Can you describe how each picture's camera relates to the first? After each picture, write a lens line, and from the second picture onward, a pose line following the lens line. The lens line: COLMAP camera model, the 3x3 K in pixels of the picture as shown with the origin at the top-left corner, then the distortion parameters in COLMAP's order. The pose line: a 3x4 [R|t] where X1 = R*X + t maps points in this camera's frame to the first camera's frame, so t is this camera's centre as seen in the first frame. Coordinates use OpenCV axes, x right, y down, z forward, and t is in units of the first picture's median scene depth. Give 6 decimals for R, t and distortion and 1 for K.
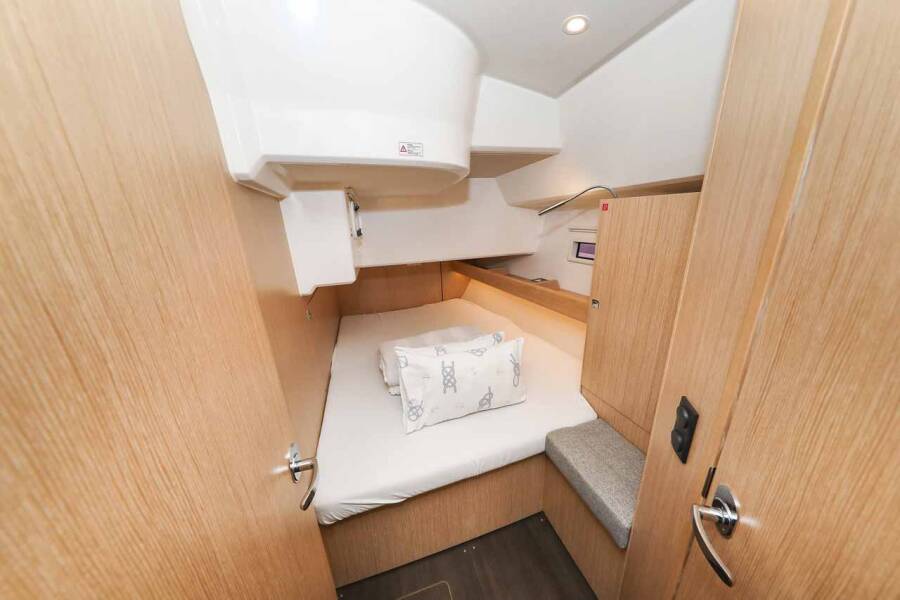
lens RADIAL K [[270.6, 0, 438.5], [0, 270.6, 298.1], [0, 0, 1]] dist [0.000331, 0.000007]
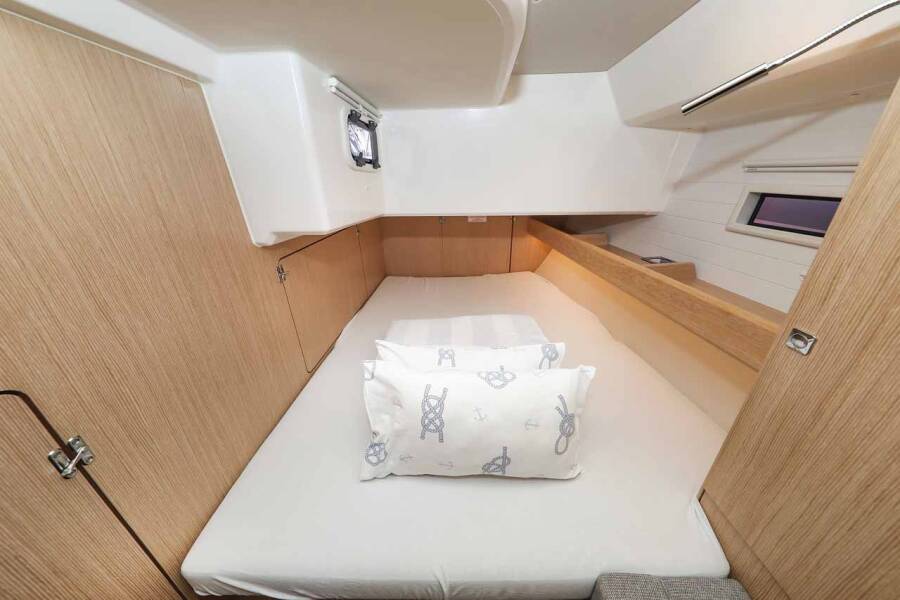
lens RADIAL K [[285.0, 0, 450.0], [0, 285.0, 300.0], [0, 0, 1]] dist [0.000776, 0.000032]
pose [[0.954843, 0.149645, -0.256675, 0.170943], [-0.113654, 0.982160, 0.149816, -0.035177], [0.274515, -0.113879, 0.954816, 0.417253]]
